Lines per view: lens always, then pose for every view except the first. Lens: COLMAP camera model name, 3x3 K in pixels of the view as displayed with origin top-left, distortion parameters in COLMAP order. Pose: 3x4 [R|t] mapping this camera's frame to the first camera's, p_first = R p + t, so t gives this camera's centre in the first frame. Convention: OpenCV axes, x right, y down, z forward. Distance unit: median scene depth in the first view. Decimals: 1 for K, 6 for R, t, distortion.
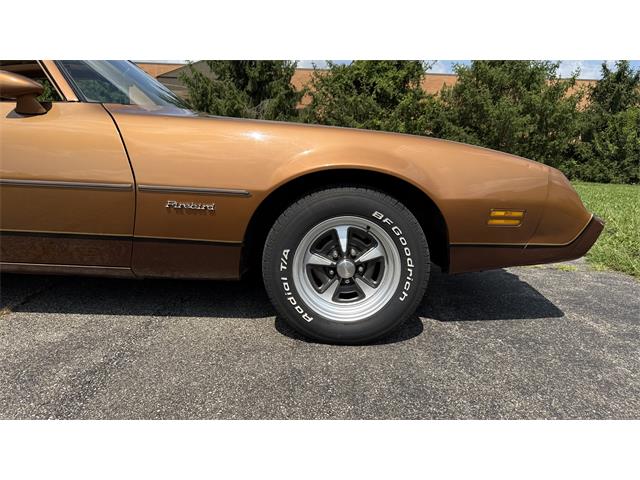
lens RADIAL K [[449.9, 0, 322.1], [0, 449.9, 244.3], [0, 0, 1]] dist [0.044466, -0.062473]
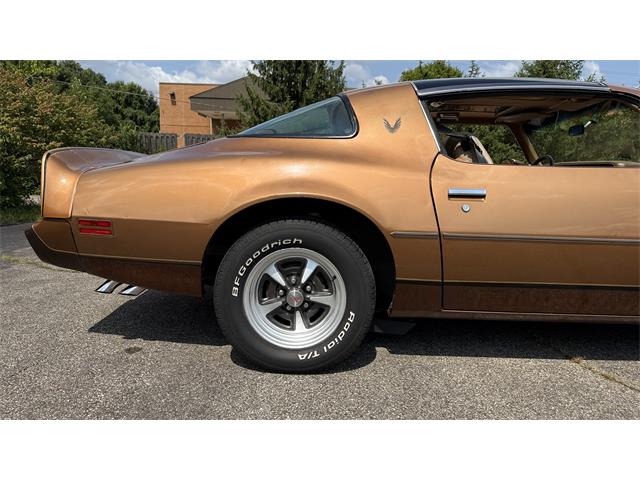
lens RADIAL K [[449.9, 0, 315.7], [0, 449.9, 240.8], [0, 0, 1]] dist [0.044466, -0.062473]
pose [[0.999945, -0.010341, -0.001569, -0.138046], [0.010274, 0.999217, -0.038219, -0.009878], [0.001963, 0.038200, 0.999268, -0.005846]]
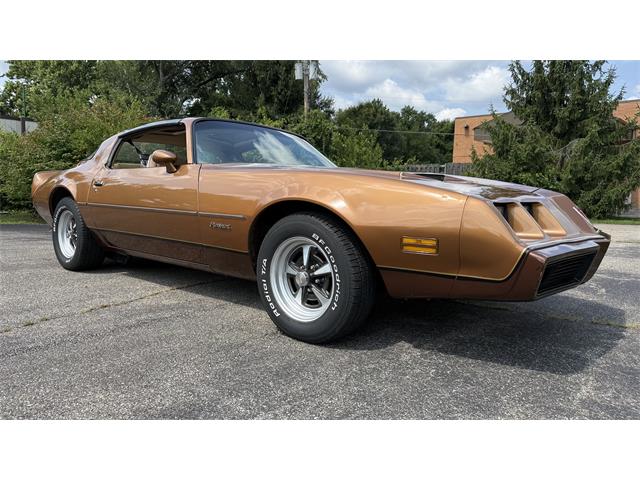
lens RADIAL K [[449.9, 0, 317.8], [0, 449.9, 232.8], [0, 0, 1]] dist [0.044466, -0.062473]
pose [[0.759790, 0.034042, -0.649276, 0.082369], [-0.115861, 0.989733, -0.083689, 0.002548], [0.639761, 0.138812, 0.755934, 0.004581]]
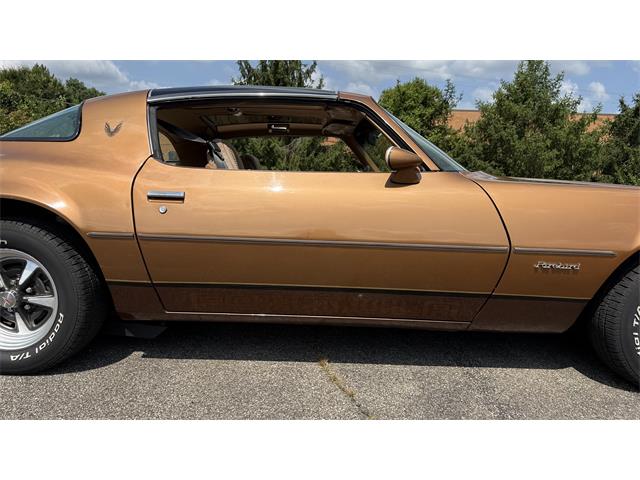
lens RADIAL K [[449.9, 0, 320.9], [0, 449.9, 241.8], [0, 0, 1]] dist [0.044466, -0.062473]
pose [[0.999954, -0.008413, -0.004522, -0.071608], [0.008051, 0.997161, -0.074861, -0.005598], [0.005139, 0.074821, 0.997184, -0.006983]]
